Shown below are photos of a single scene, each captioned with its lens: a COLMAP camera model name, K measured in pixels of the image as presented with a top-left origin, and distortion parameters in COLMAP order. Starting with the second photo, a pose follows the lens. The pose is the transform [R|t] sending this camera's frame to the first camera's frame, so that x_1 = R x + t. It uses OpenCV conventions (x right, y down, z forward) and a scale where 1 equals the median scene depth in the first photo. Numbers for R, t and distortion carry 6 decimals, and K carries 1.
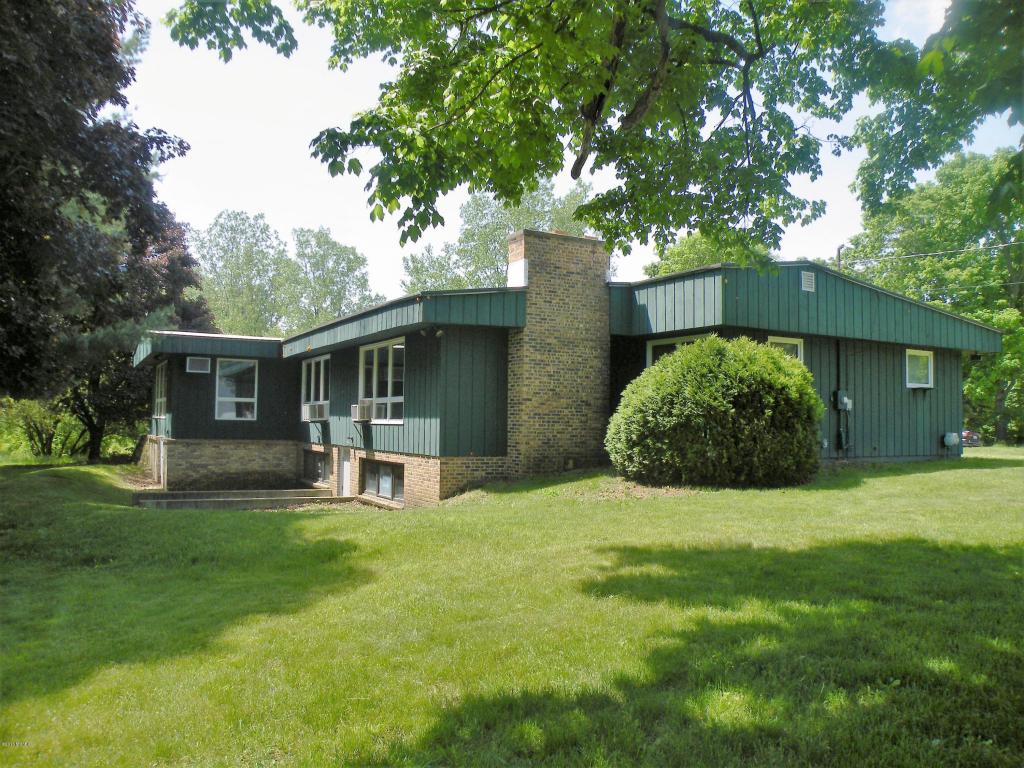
lens RADIAL K [[840.4, 0, 513.7], [0, 840.4, 388.0], [0, 0, 1]] dist [-0.160700, 0.148037]
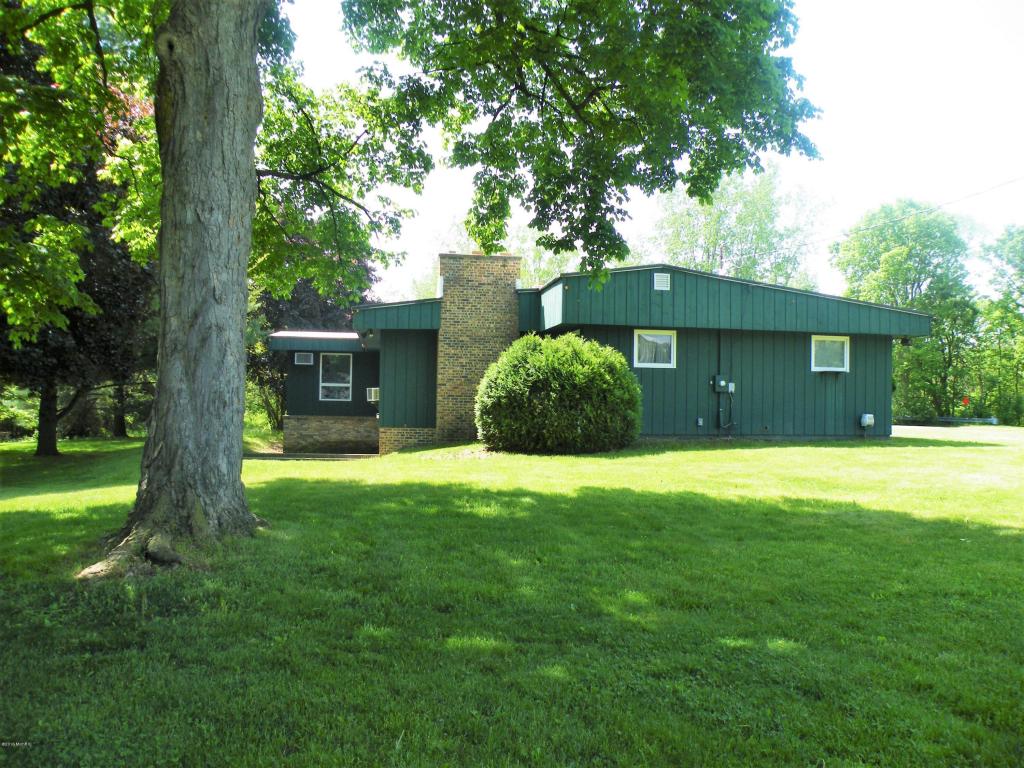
lens RADIAL K [[840.4, 0, 513.7], [0, 840.4, 388.0], [0, 0, 1]] dist [-0.160700, 0.148037]
pose [[0.939175, -0.003739, -0.343419, 0.542223], [0.011364, 0.999731, 0.020195, -0.005635], [0.343252, -0.022870, 0.938965, -0.175386]]
